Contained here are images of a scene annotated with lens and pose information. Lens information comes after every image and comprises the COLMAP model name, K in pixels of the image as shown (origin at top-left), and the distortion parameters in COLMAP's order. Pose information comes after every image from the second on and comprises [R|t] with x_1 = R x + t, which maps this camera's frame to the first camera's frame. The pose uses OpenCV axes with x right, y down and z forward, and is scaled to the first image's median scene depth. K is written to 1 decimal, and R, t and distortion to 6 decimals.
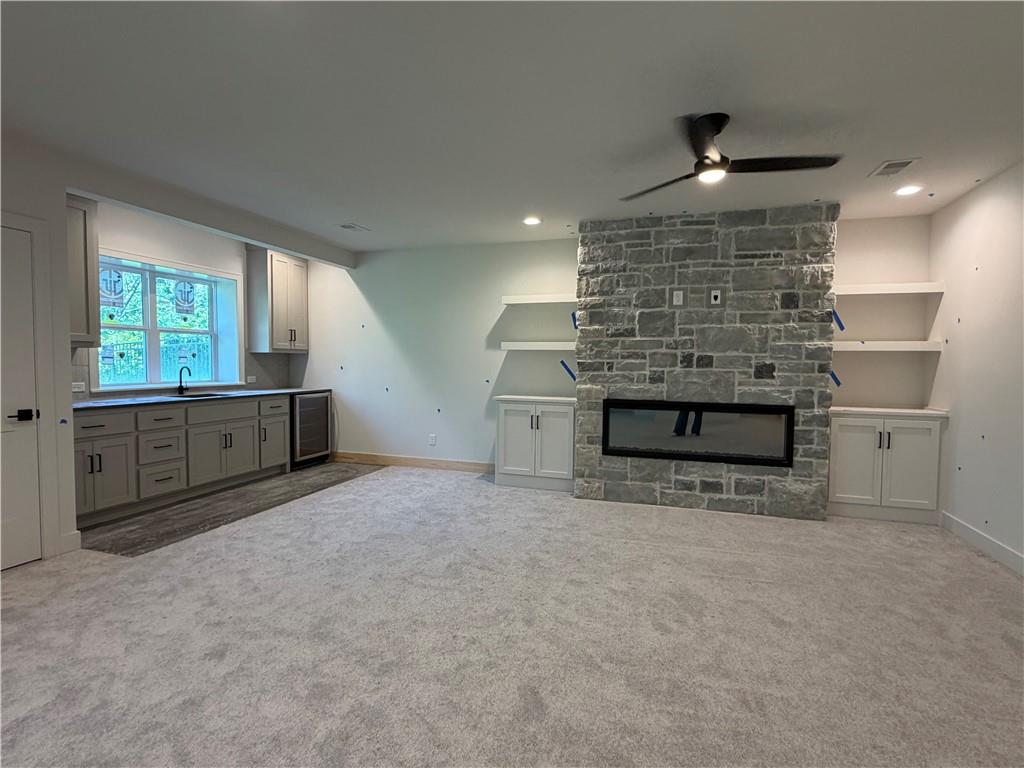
lens RADIAL K [[514.0, 0, 512.5], [0, 514.0, 386.6], [0, 0, 1]] dist [-0.000981, 0.000896]
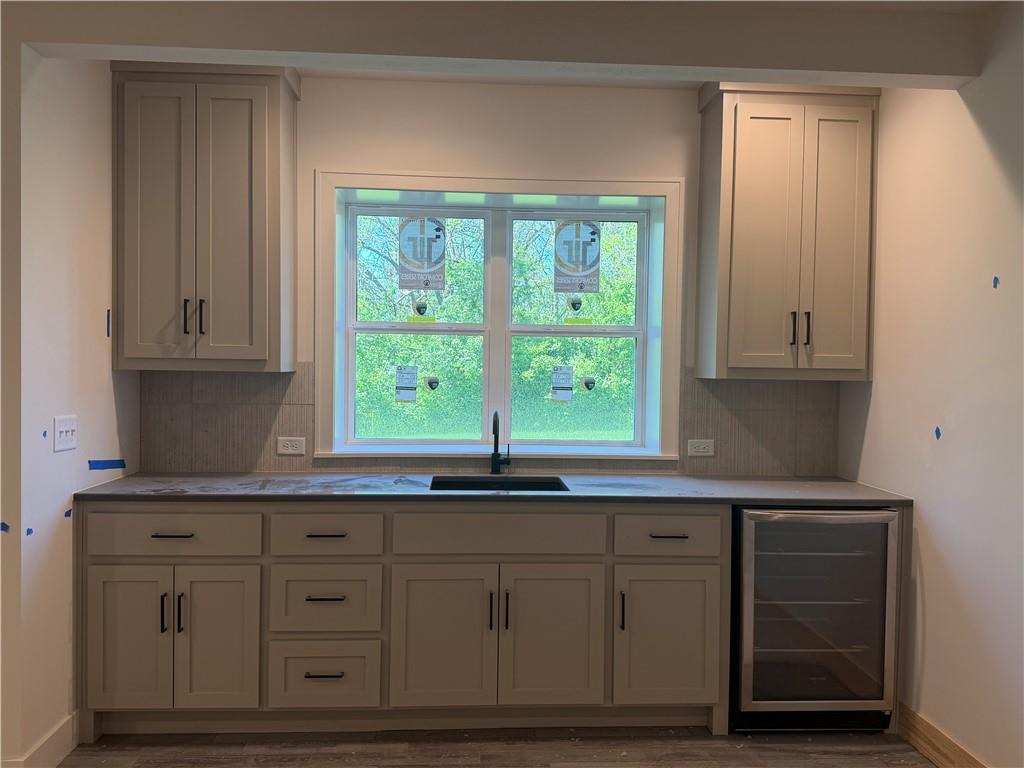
lens RADIAL K [[821.2, 0, 511.3], [0, 821.2, 384.1], [0, 0, 1]] dist [0.054656, -0.012389]
pose [[0.360766, 0.020725, -0.932426, 0.024806], [-0.056135, 0.998423, 0.000473, -0.069552], [0.930966, 0.052171, 0.361360, 0.829327]]
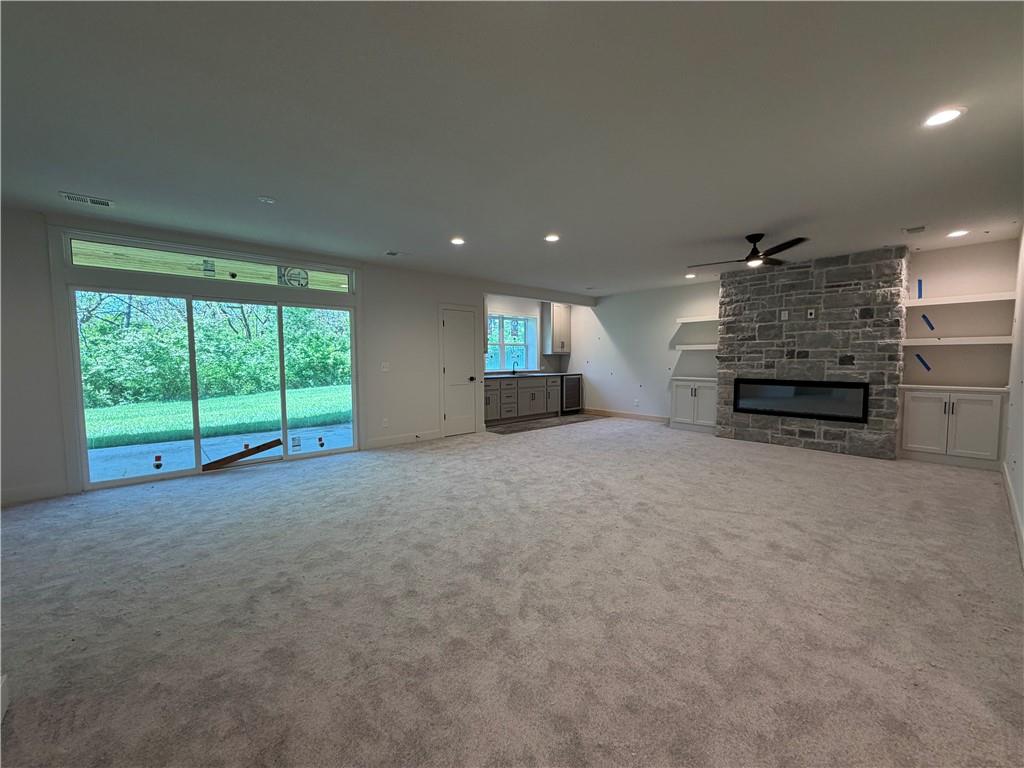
lens RADIAL K [[408.5, 0, 514.3], [0, 408.5, 385.5], [0, 0, 1]] dist [0.001026, -0.000025]
pose [[0.866647, 0.018775, -0.498569, 0.224705], [-0.011343, 0.999775, 0.017933, 0.032701], [0.498793, -0.009886, 0.866665, -0.519198]]
